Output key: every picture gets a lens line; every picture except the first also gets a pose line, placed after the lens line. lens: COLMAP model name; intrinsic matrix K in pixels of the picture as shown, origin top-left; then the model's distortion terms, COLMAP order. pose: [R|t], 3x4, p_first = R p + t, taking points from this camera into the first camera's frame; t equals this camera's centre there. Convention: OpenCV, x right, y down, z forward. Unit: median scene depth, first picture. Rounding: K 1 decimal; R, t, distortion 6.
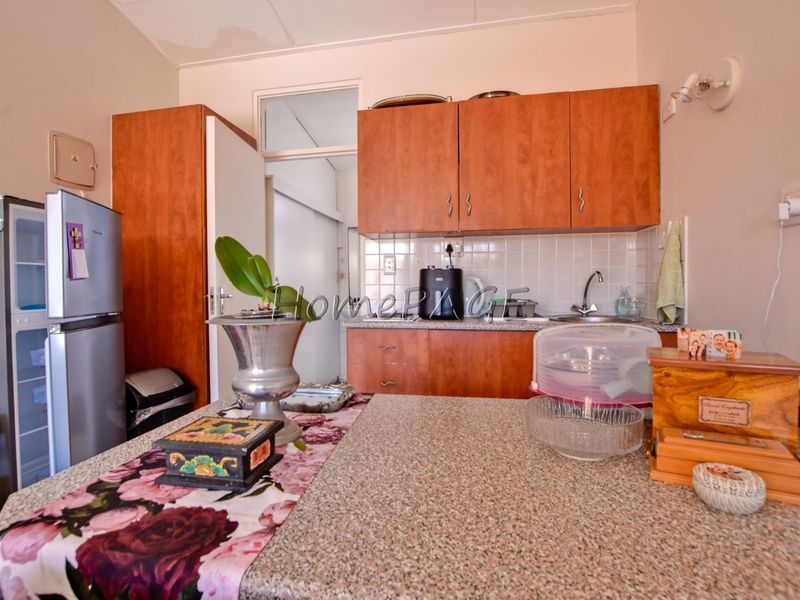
lens RADIAL K [[423.9, 0, 387.0], [0, 423.9, 285.6], [0, 0, 1]] dist [-0.007650, -0.001231]
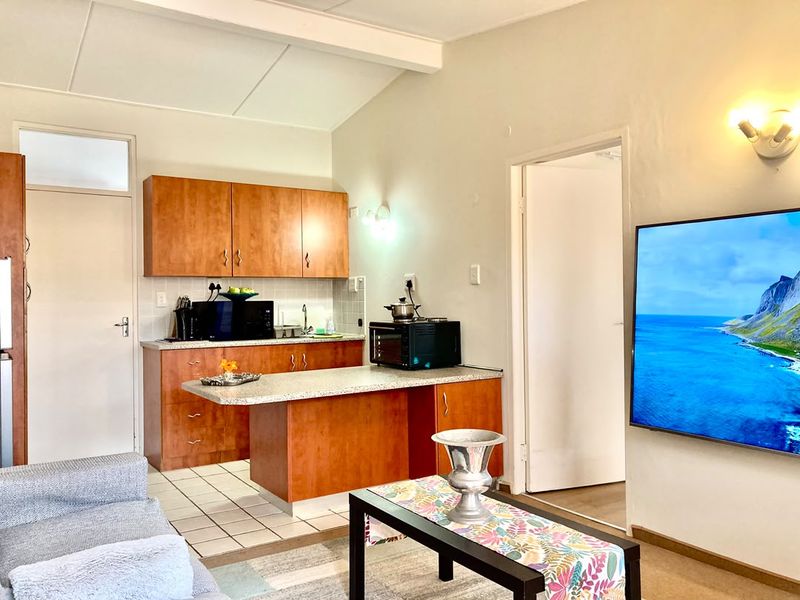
lens RADIAL K [[658.5, 0, 402.1], [0, 658.5, 296.4], [0, 0, 1]] dist [0.018596, -0.010441]
pose [[0.712050, 0.003706, 0.702119, -0.949248], [0.006732, 0.999904, -0.012105, -0.034017], [-0.702096, 0.013346, 0.711957, -0.925073]]
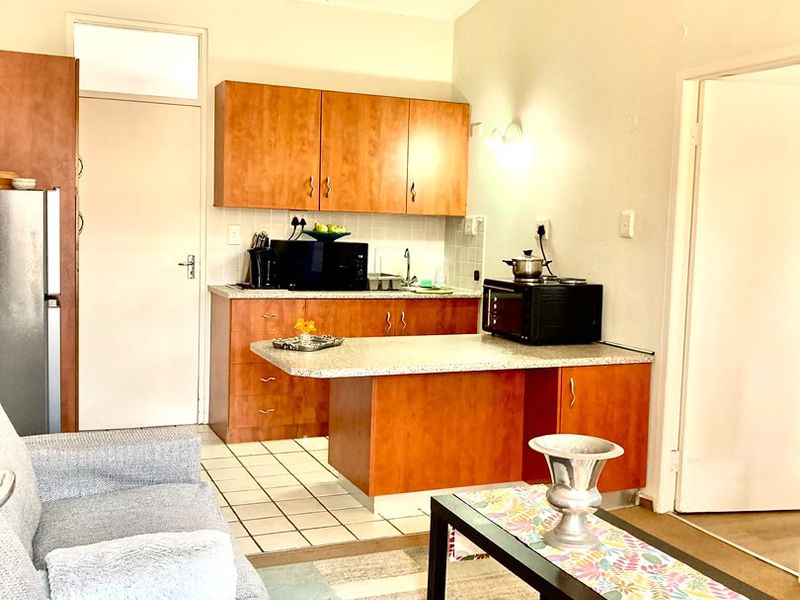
lens RADIAL K [[874.4, 0, 405.5], [0, 874.4, 302.7], [0, 0, 1]] dist [0.021084, 0.000000]
pose [[0.819428, -0.013911, 0.573014, -0.955533], [-0.038626, 0.996093, 0.079418, -0.079263], [-0.571879, -0.087210, 0.815689, -1.011860]]
